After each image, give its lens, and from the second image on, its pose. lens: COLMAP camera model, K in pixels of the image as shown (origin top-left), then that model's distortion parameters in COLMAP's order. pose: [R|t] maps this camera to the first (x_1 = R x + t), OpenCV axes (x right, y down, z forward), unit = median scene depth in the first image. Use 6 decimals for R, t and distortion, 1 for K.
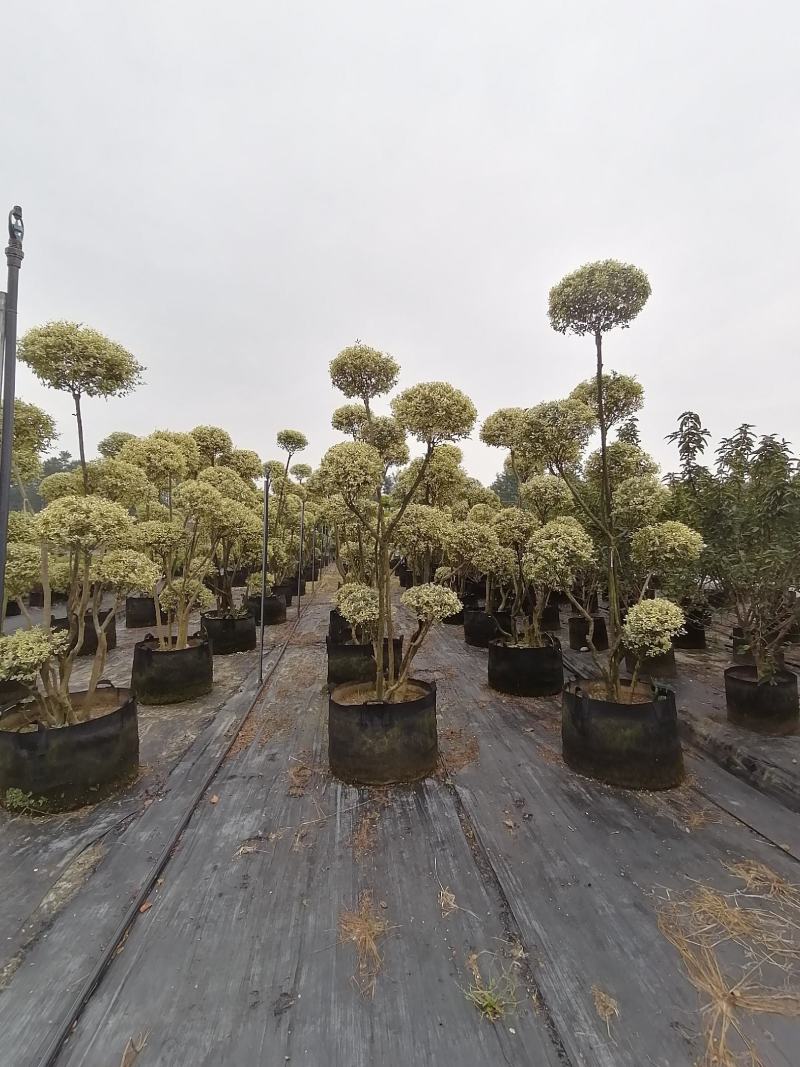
lens RADIAL K [[525.8, 0, 403.6], [0, 525.8, 526.5], [0, 0, 1]] dist [0.037192, -0.000171]
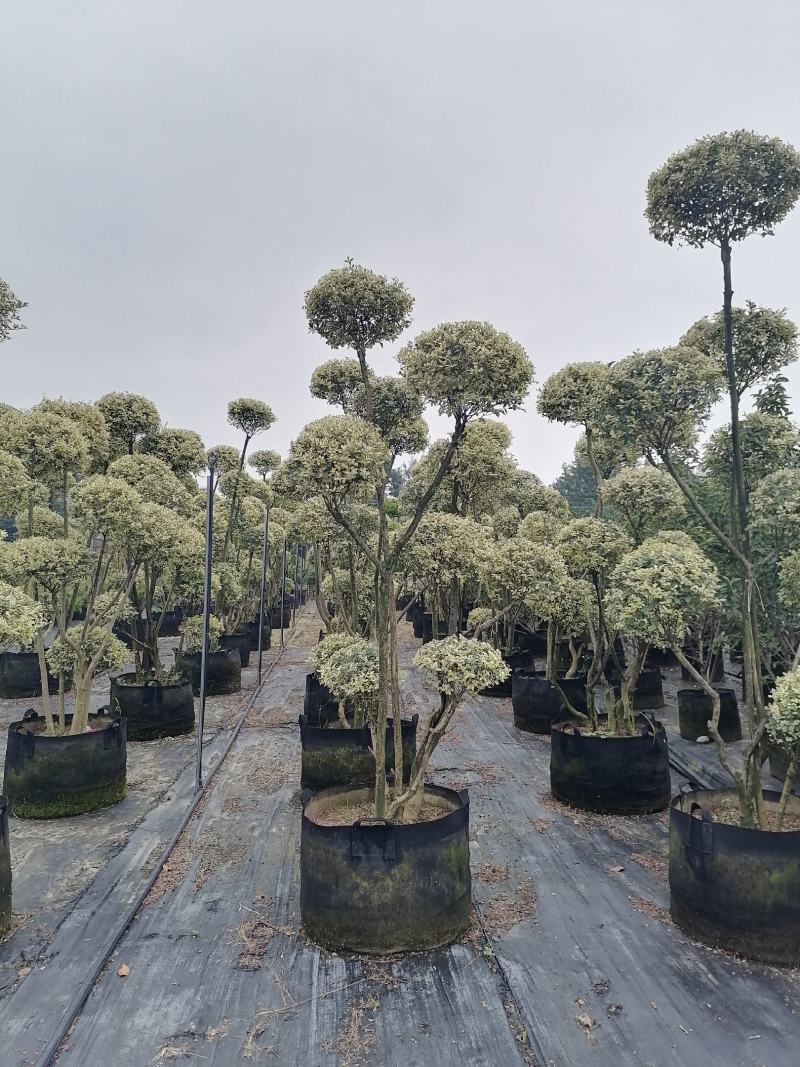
lens RADIAL K [[795.4, 0, 398.6], [0, 795.4, 535.3], [0, 0, 1]] dist [0.104457, -0.134486]
pose [[0.999612, 0.001583, -0.027817, 0.003090], [-0.001929, 0.999921, -0.012418, -0.001471], [0.027795, 0.012467, 0.999536, 0.022257]]
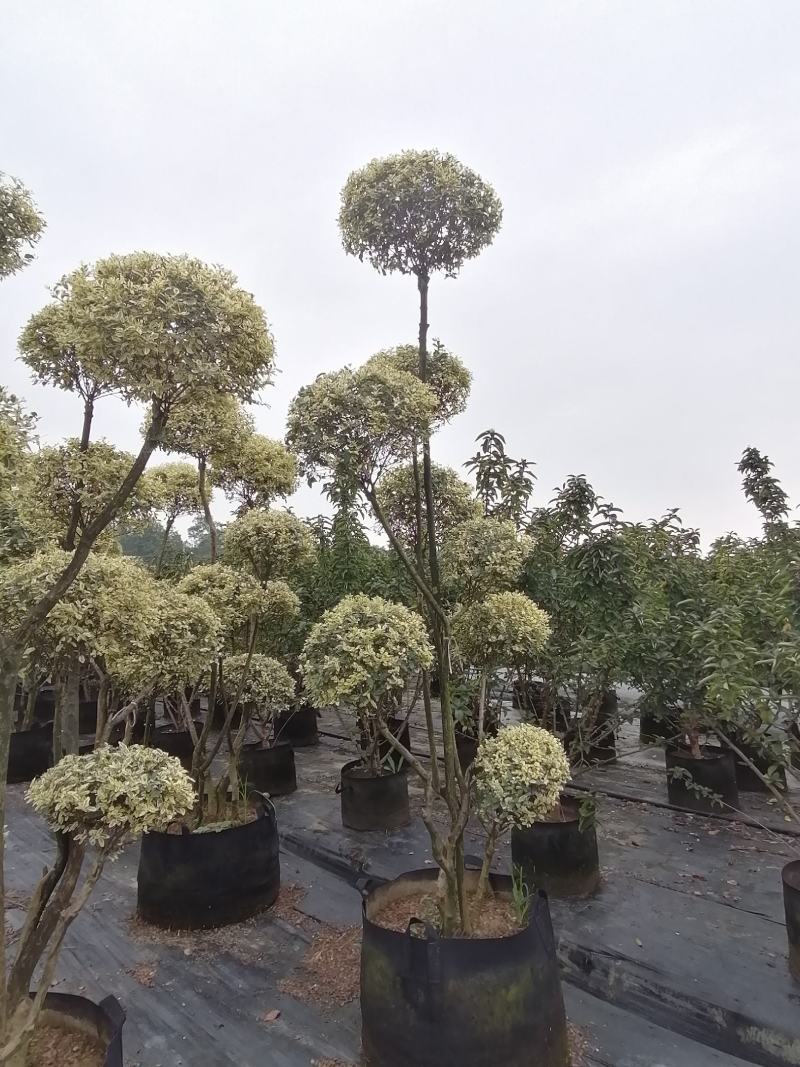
lens RADIAL K [[726.9, 0, 399.4], [0, 726.9, 529.8], [0, 0, 1]] dist [0.056618, 0.000233]
pose [[0.801290, 0.054224, 0.595814, -0.107312], [-0.002243, 0.996150, -0.087641, -0.007157], [-0.598272, 0.068889, 0.798326, 0.343379]]
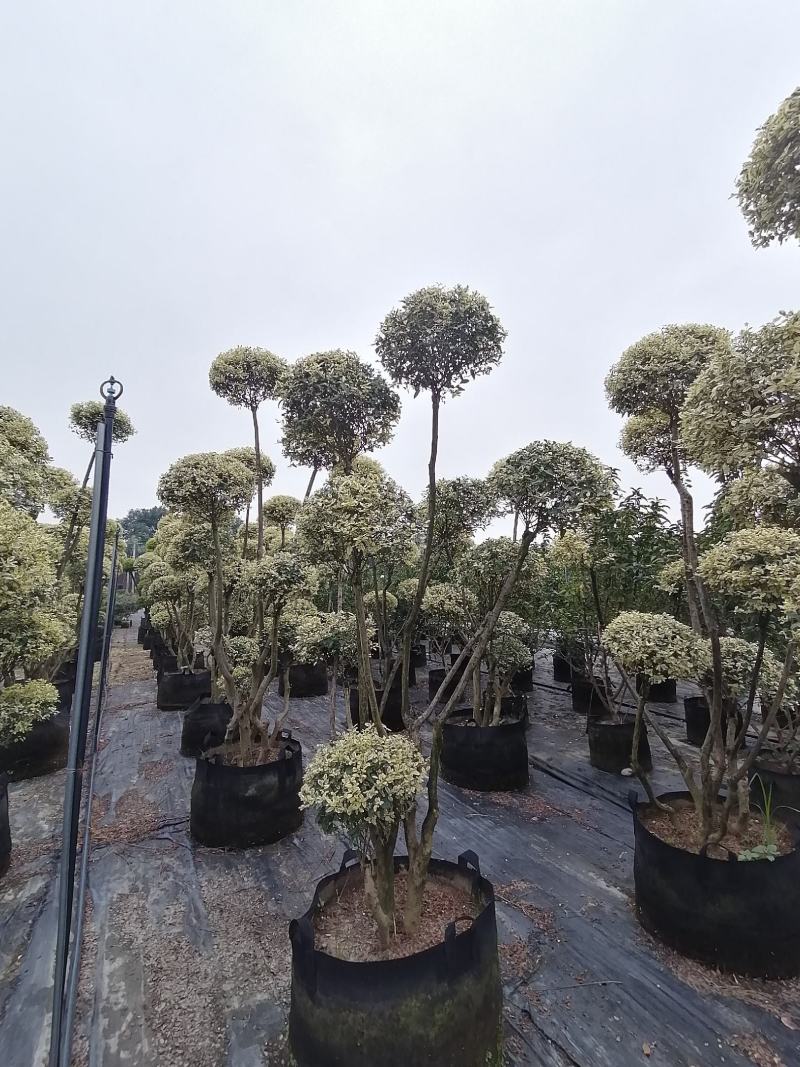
lens RADIAL K [[517.8, 0, 402.7], [0, 517.8, 528.9], [0, 0, 1]] dist [0.093914, -0.080450]
pose [[0.927169, 0.035751, 0.372933, -0.364962], [0.001248, 0.995136, -0.098501, 0.010844], [-0.374641, 0.091793, 0.922615, 1.122778]]
